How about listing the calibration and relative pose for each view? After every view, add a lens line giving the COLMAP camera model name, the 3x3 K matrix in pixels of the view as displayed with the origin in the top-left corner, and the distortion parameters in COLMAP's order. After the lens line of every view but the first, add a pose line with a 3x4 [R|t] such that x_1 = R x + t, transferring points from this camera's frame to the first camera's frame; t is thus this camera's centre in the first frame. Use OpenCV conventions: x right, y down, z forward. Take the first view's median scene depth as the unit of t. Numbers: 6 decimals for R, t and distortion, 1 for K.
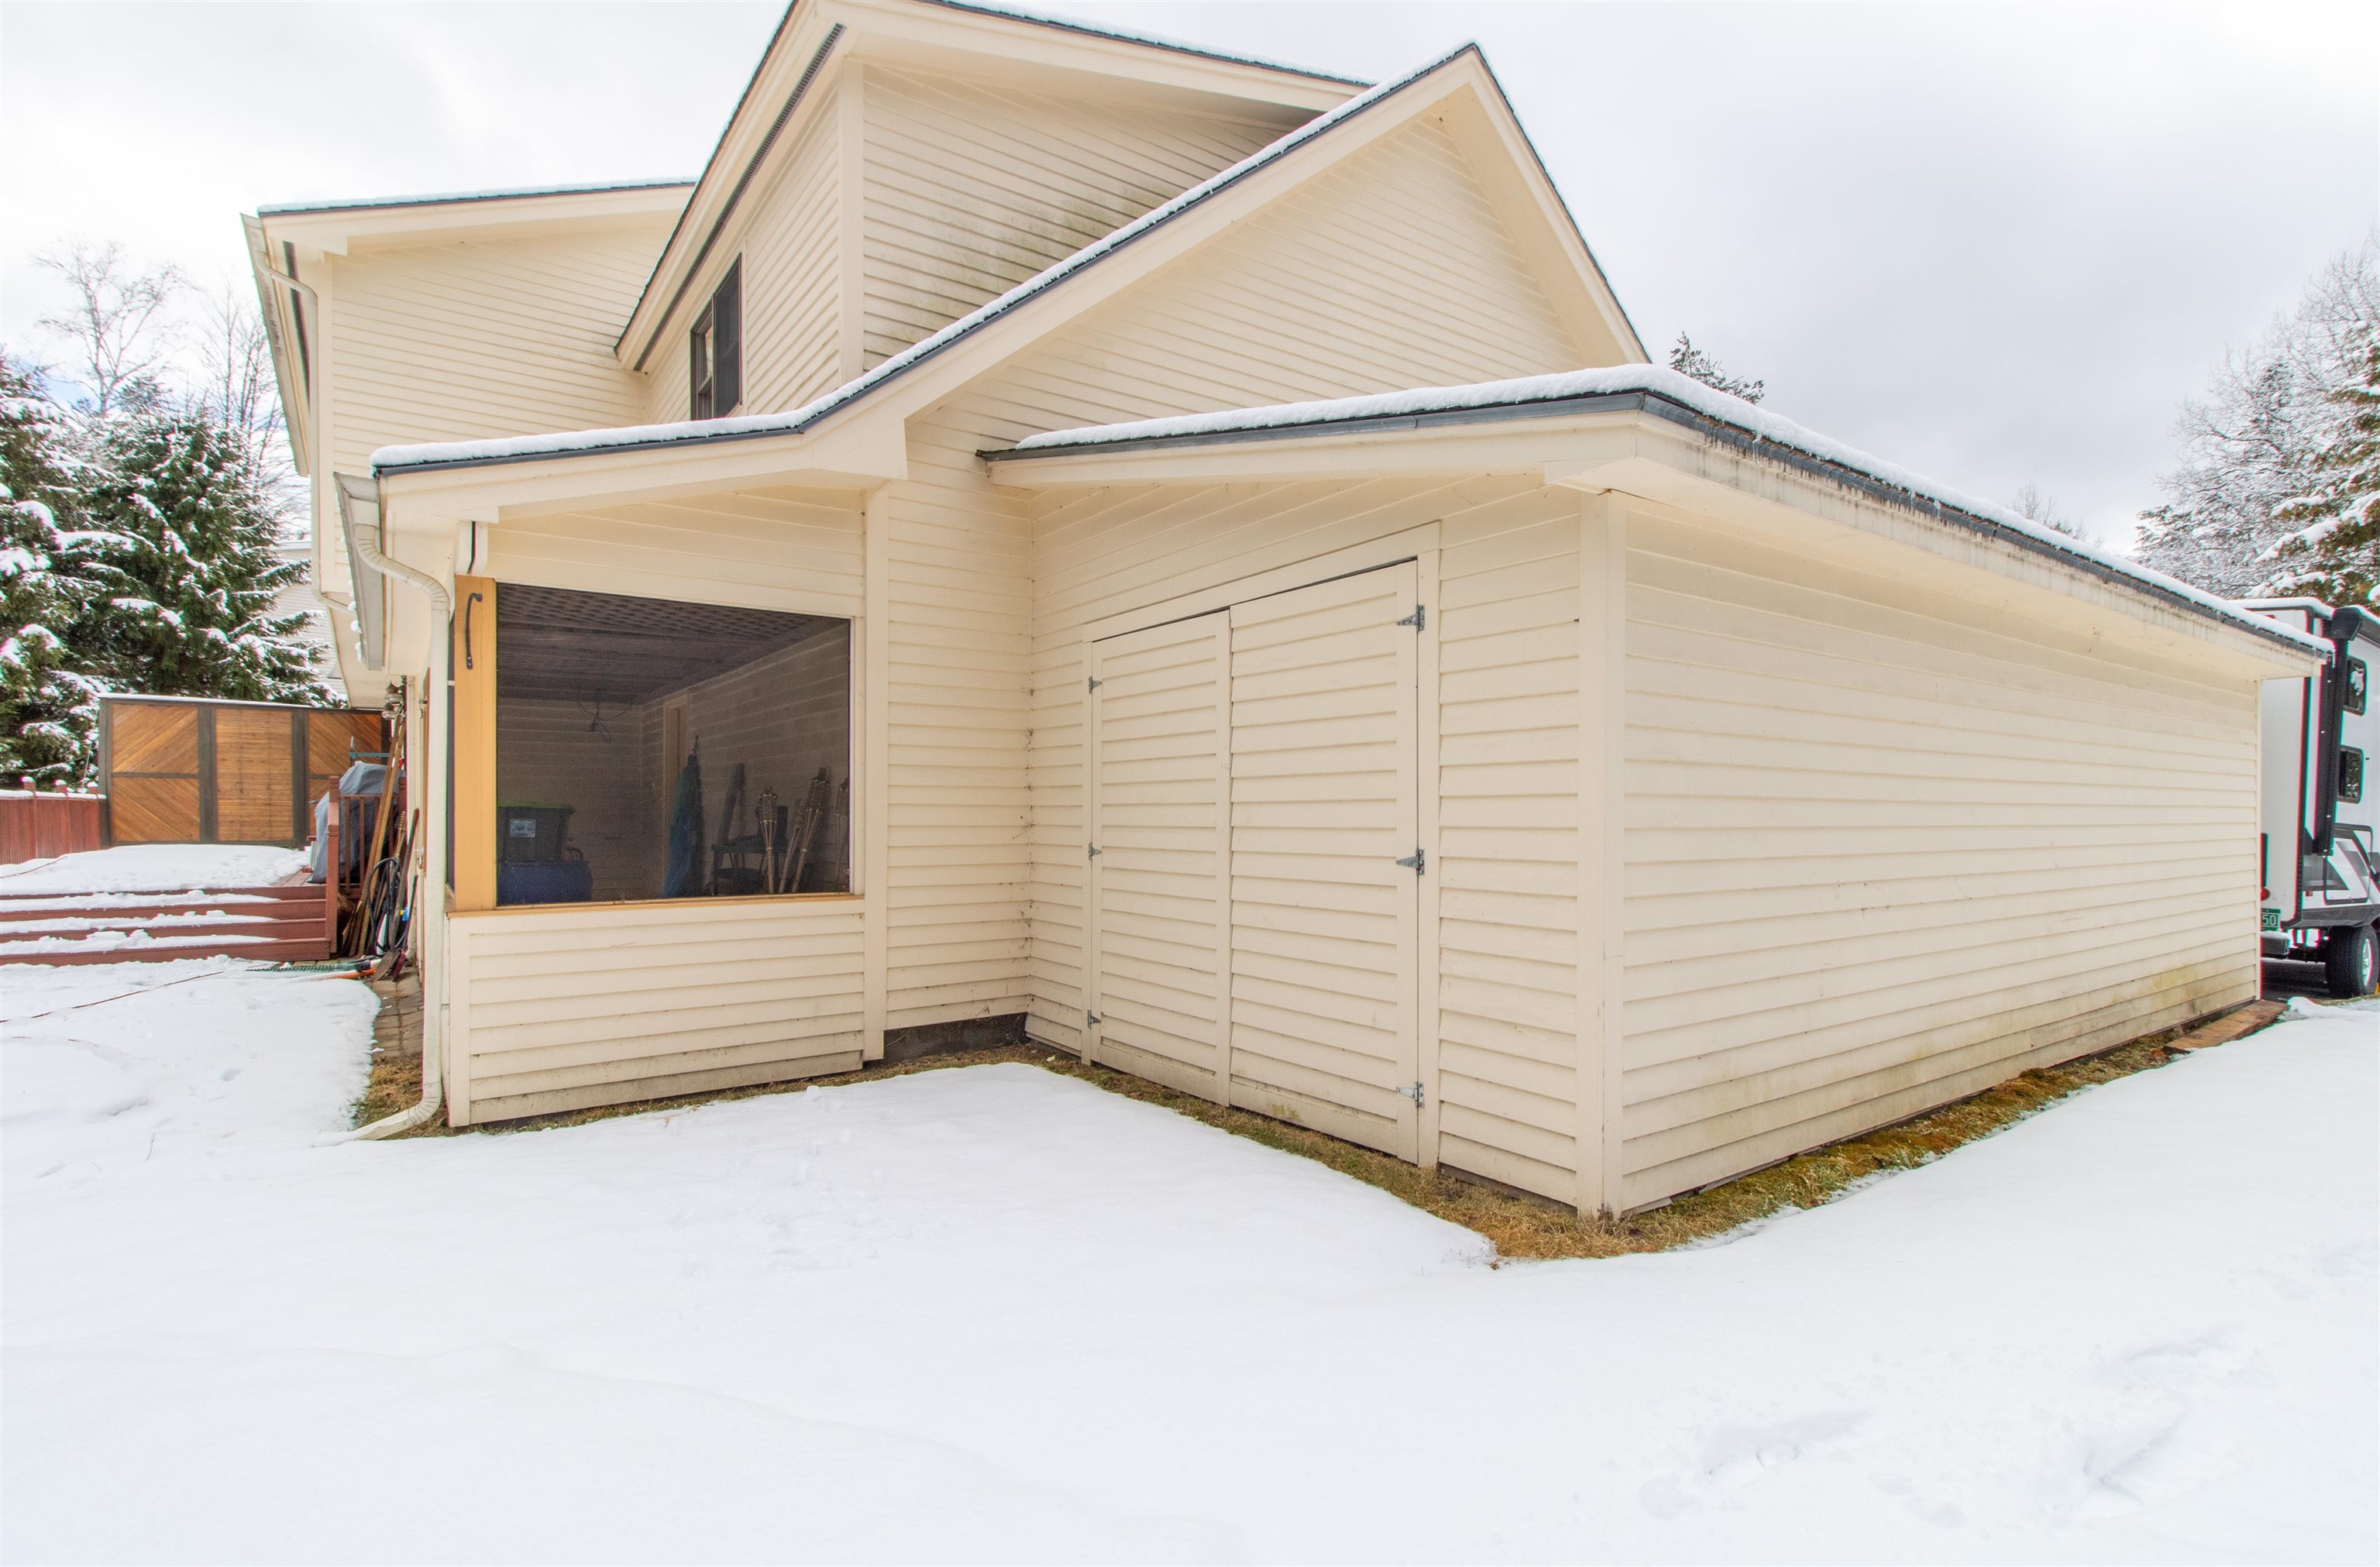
lens RADIAL K [[1128.2, 0, 1233.4], [0, 1128.2, 819.7], [0, 0, 1]] dist [-0.000989, 0.000285]
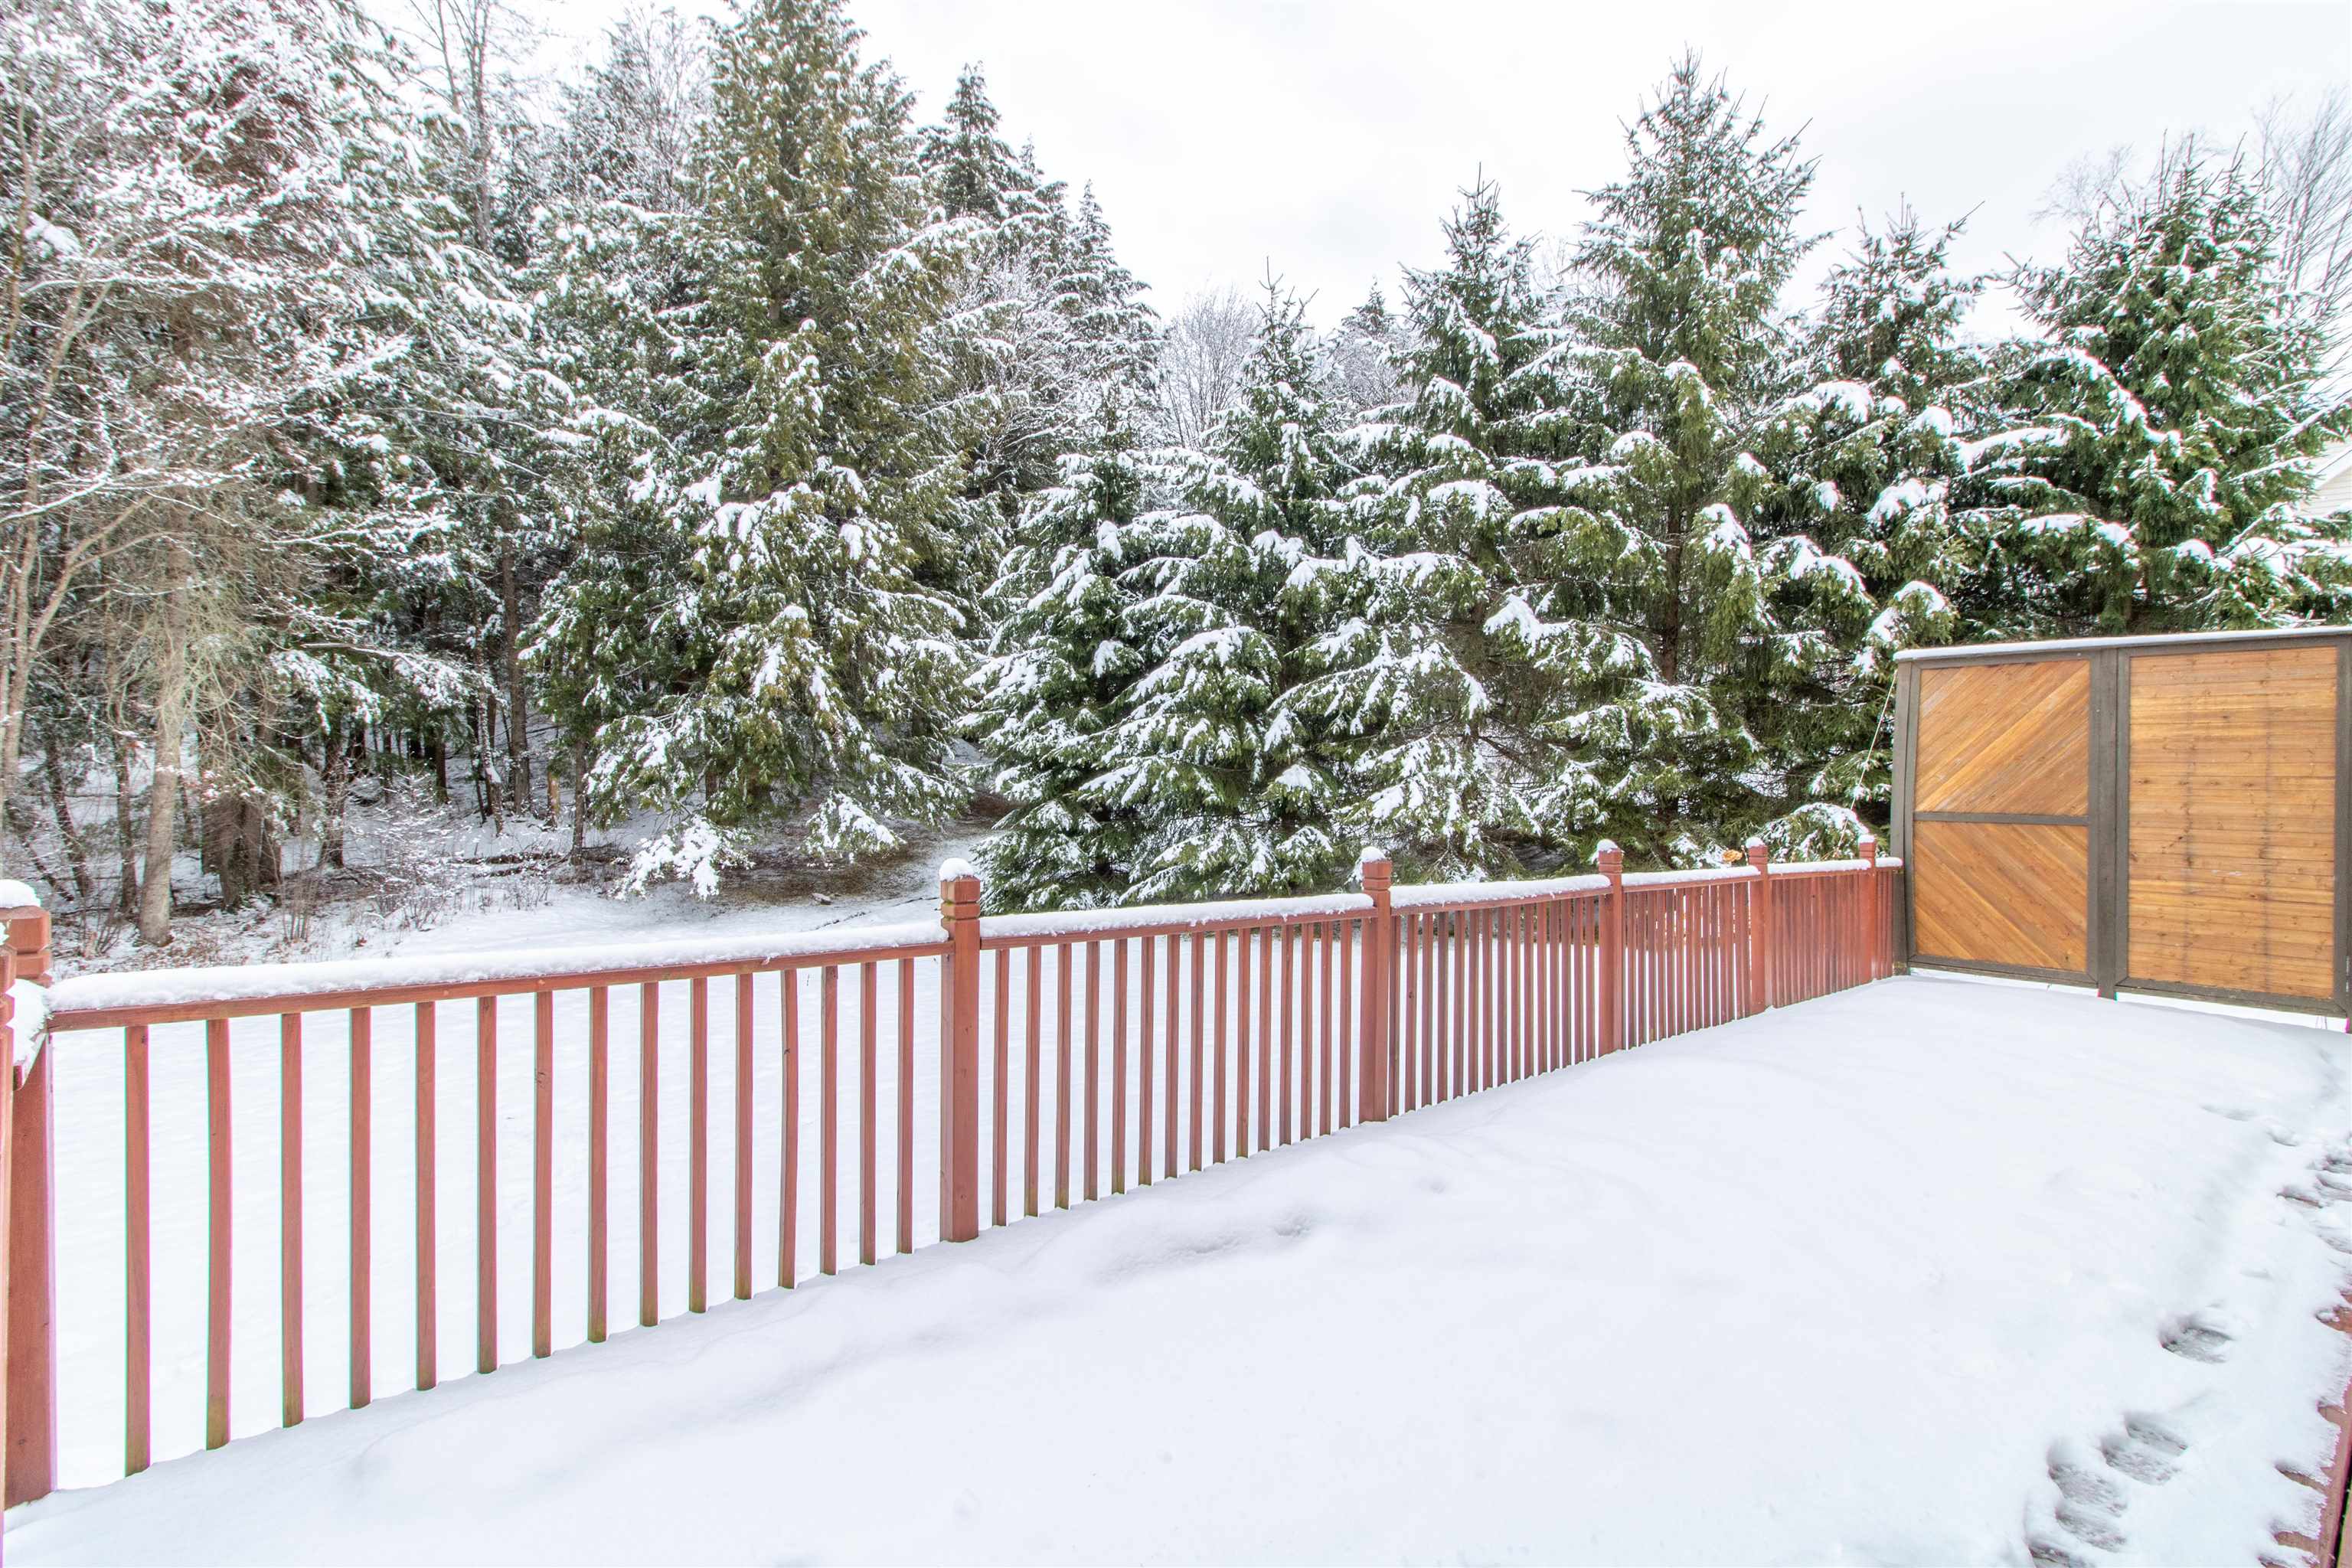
lens RADIAL K [[1114.8, 0, 1137.9], [0, 1114.8, 796.4], [0, 0, 1]] dist [-0.000605, 0.000859]
pose [[0.050699, 0.002029, -0.998712, -0.387419], [-0.029934, 0.999552, 0.000511, -0.028257], [0.998265, 0.029870, 0.050737, 0.466807]]
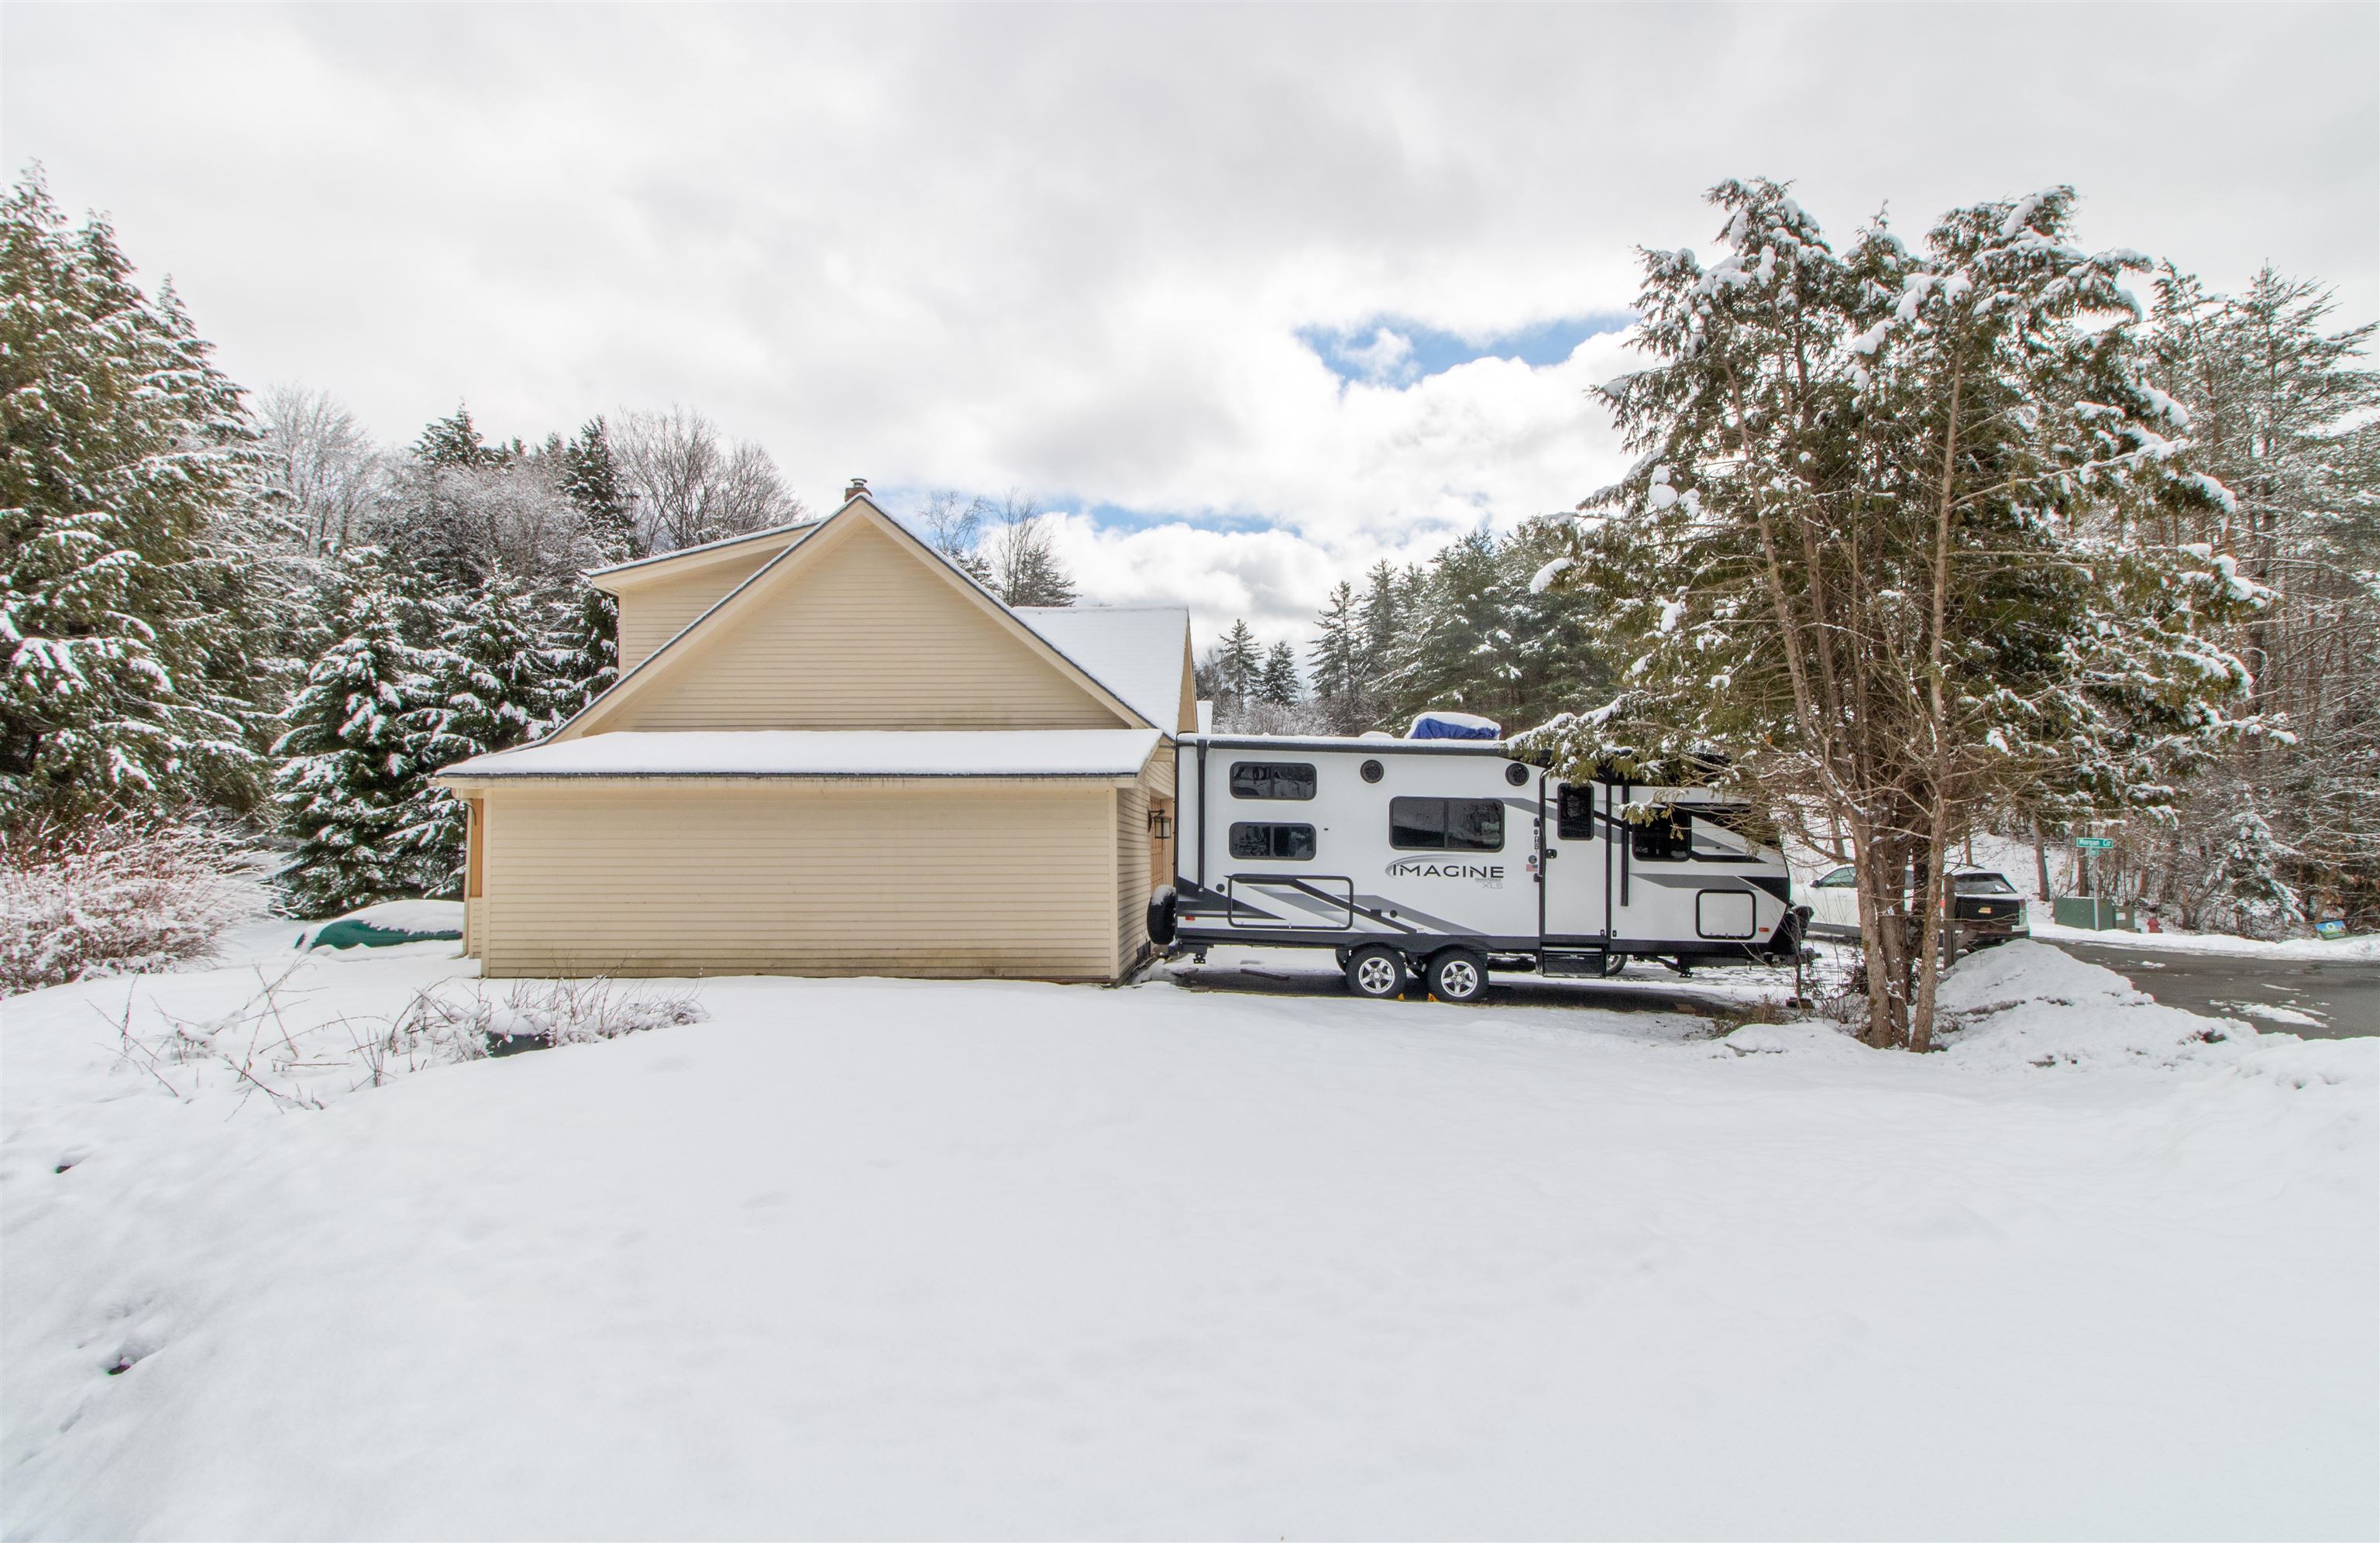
lens RADIAL K [[1167.8, 0, 1272.1], [0, 1167.8, 808.7], [0, 0, 1]] dist [0.004393, -0.001876]
pose [[0.803393, -0.024152, -0.594959, 0.648301], [0.001965, 0.999279, -0.037912, -0.010142], [0.595446, 0.029289, 0.802861, -0.076282]]
